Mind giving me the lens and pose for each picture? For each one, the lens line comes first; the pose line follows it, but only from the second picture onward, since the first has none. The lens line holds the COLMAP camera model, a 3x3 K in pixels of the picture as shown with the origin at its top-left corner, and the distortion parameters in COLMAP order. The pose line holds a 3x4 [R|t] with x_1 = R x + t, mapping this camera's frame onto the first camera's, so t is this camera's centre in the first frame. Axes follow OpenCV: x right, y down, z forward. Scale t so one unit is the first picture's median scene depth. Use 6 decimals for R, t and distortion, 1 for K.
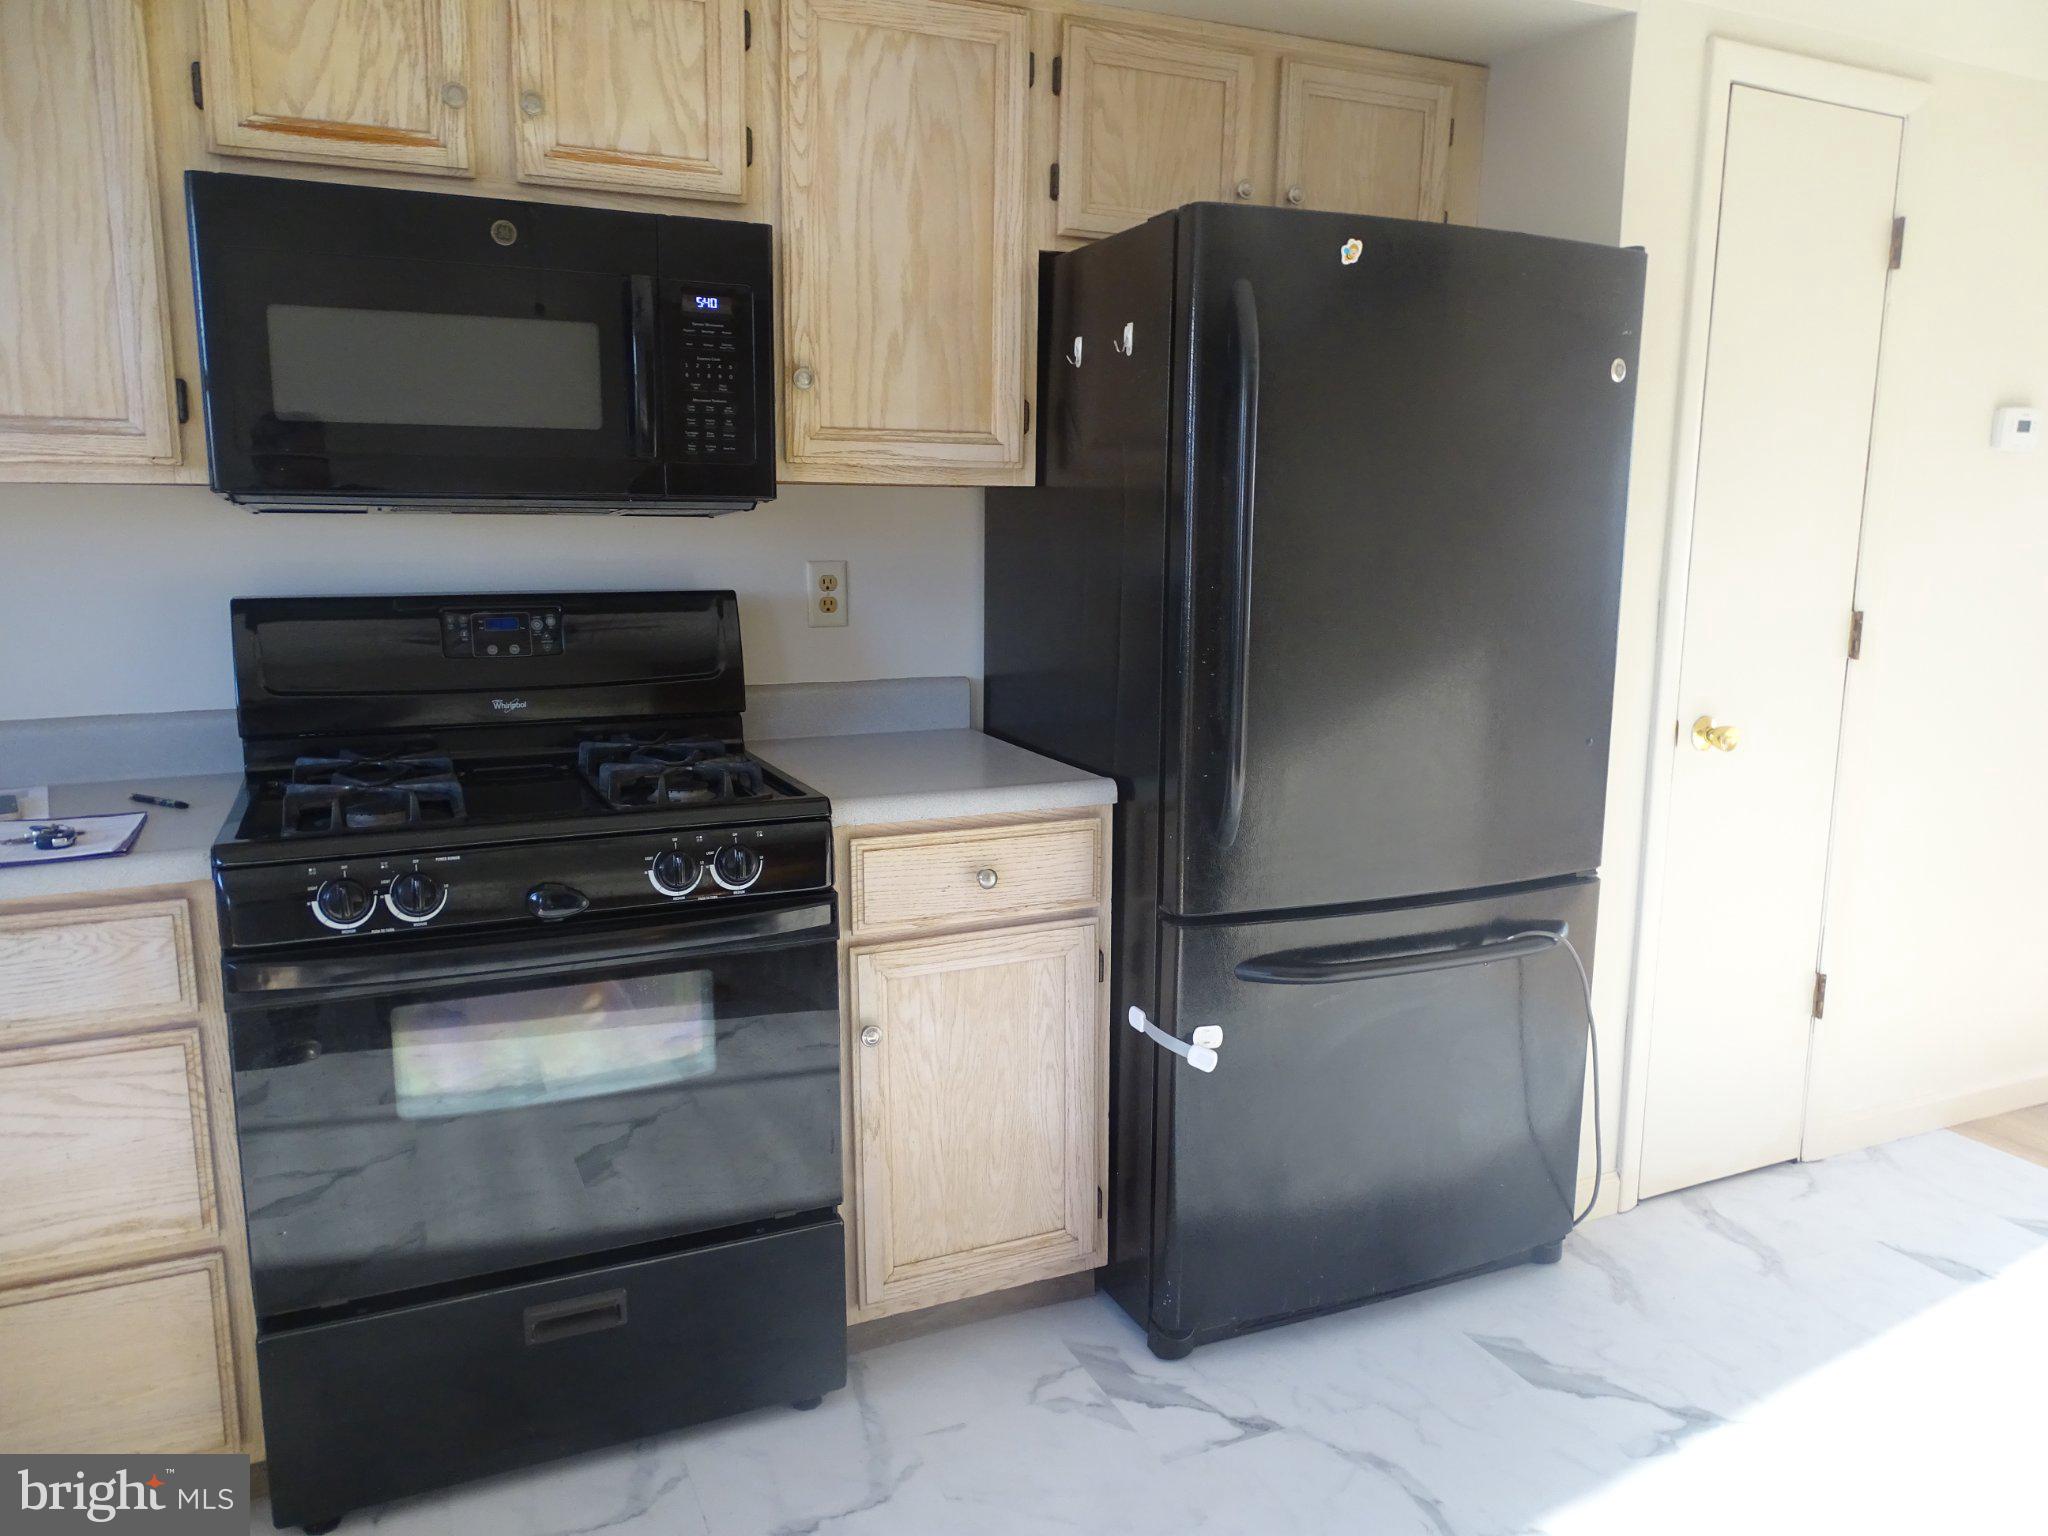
lens RADIAL K [[1444.7, 0, 1024.0], [0, 1444.7, 768.0], [0, 0, 1]] dist [-0.002167, 0.000952]
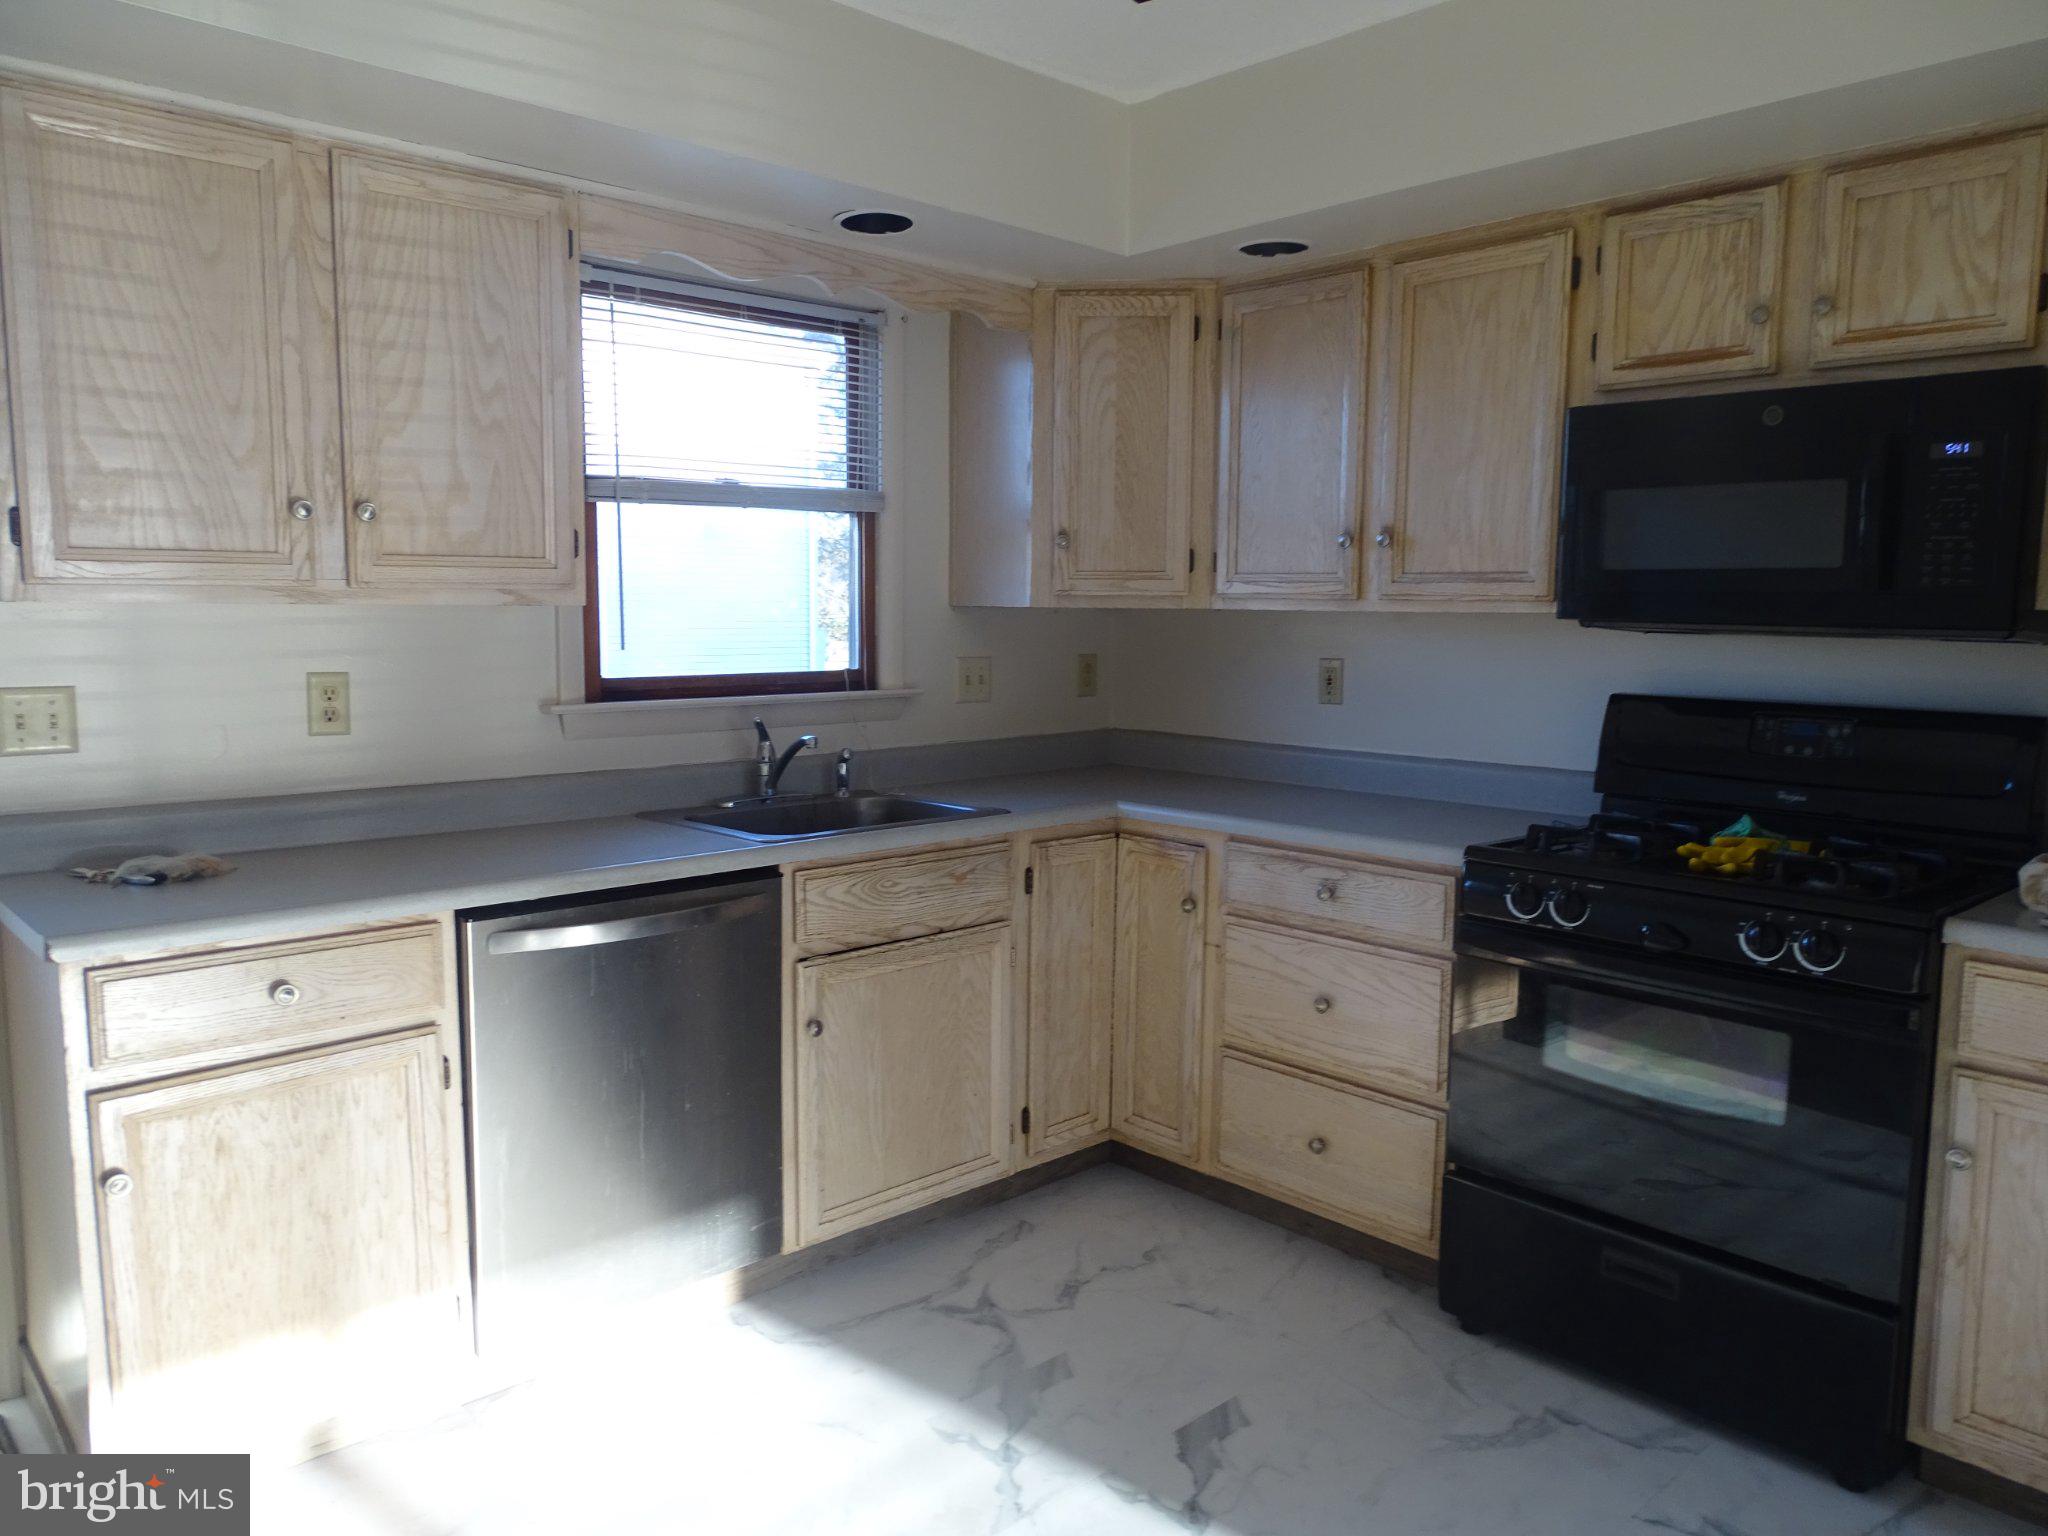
lens RADIAL K [[1444.7, 0, 1024.0], [0, 1444.7, 768.0], [0, 0, 1]] dist [-0.002167, 0.000952]
pose [[0.317024, 0.105081, -0.942578, 0.629821], [-0.171858, 0.983755, 0.051869, -0.022895], [0.932717, 0.145545, 0.329933, 0.024879]]
